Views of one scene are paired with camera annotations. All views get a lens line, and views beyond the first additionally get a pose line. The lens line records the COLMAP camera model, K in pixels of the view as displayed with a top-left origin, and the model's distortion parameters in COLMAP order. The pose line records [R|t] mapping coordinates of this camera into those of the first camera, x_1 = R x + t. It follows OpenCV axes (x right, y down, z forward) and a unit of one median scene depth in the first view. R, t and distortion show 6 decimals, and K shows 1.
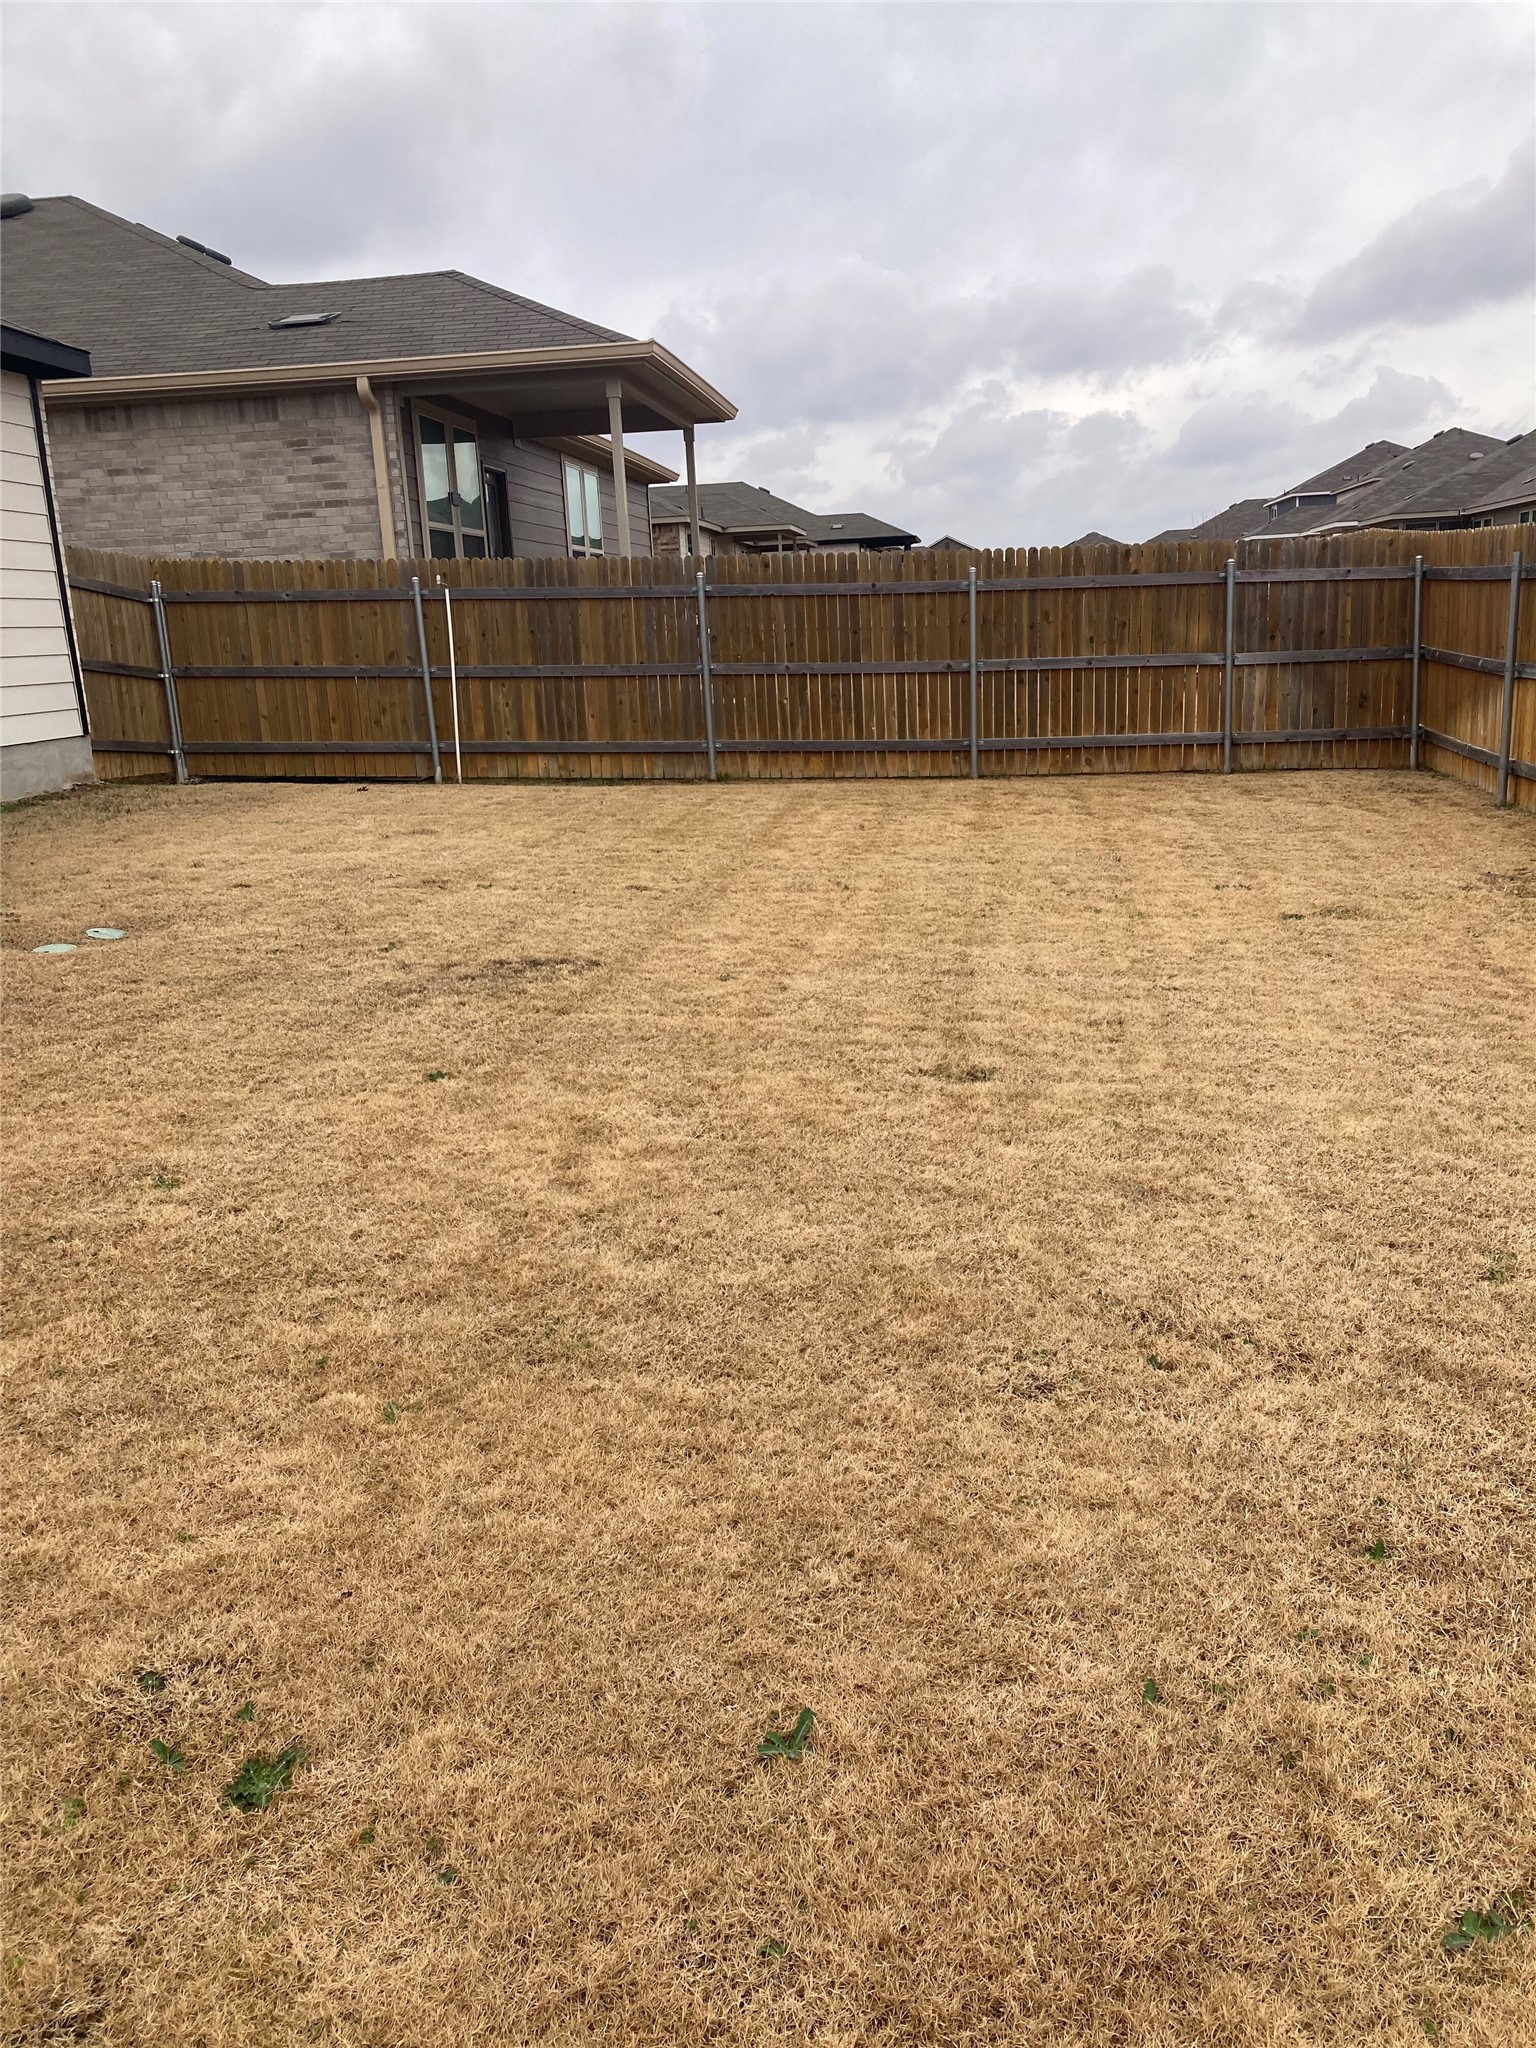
lens RADIAL K [[1668.0, 0, 768.0], [0, 1668.0, 1024.0], [0, 0, 1]] dist [0.067808, -0.094427]
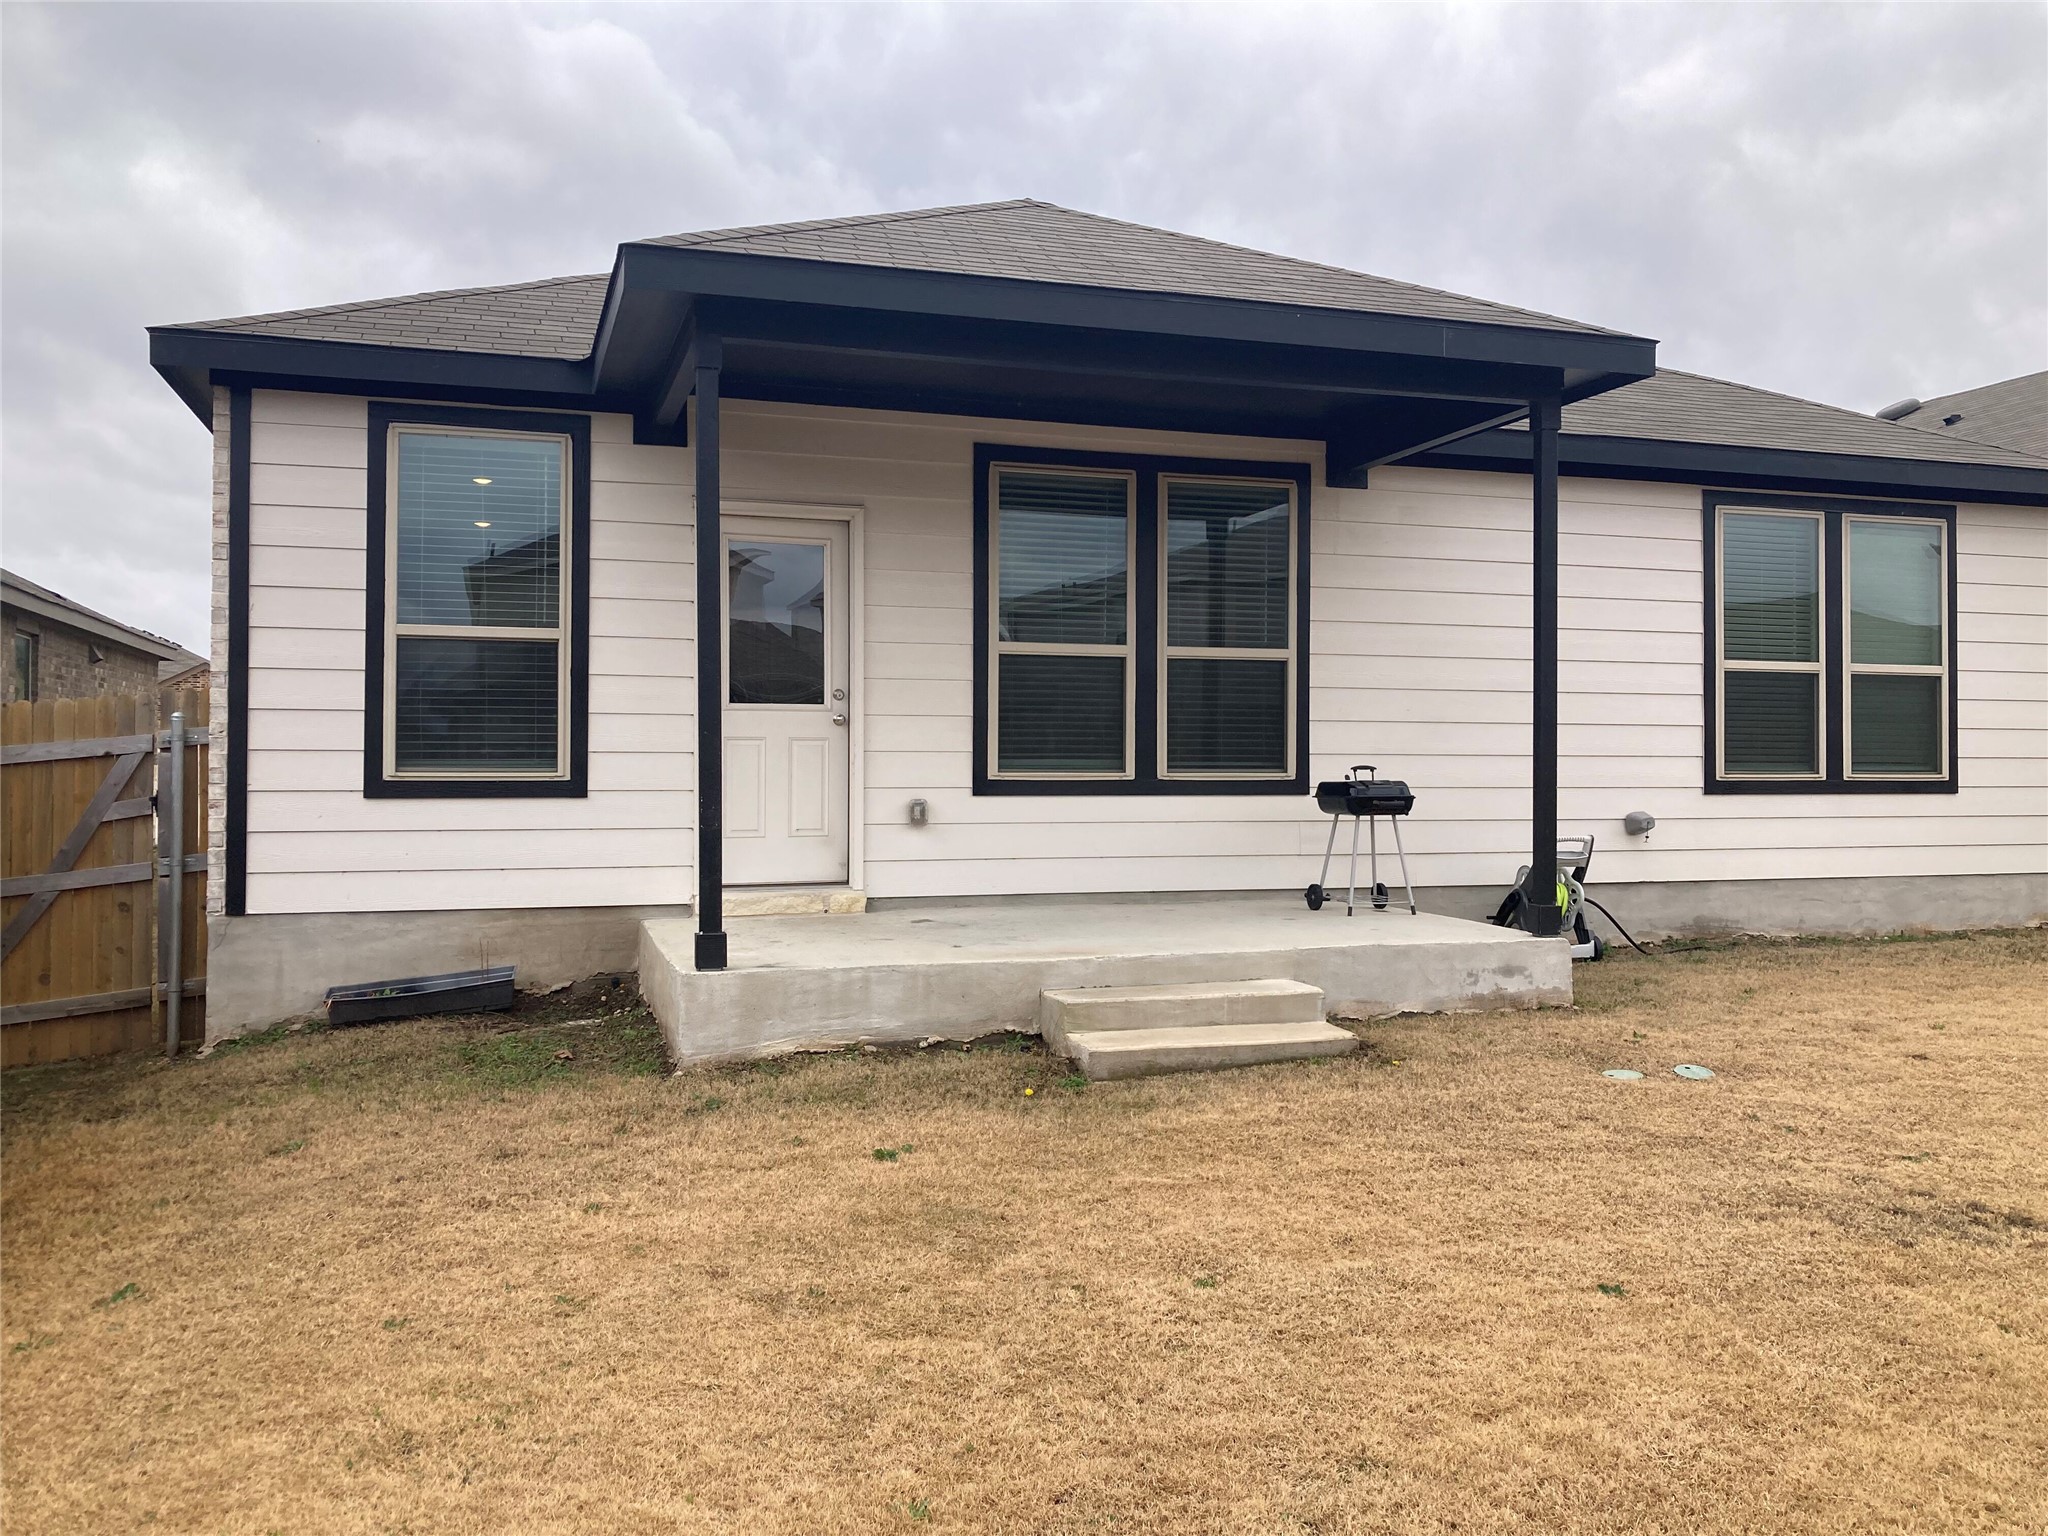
lens RADIAL K [[1668.0, 0, 1024.0], [0, 1668.0, 768.0], [0, 0, 1]] dist [0.067808, -0.094427]
pose [[0.379840, 0.031851, -0.924504, 0.541684], [-0.219292, 0.974020, -0.056541, -0.129546], [0.898684, 0.224213, 0.376956, 0.366330]]
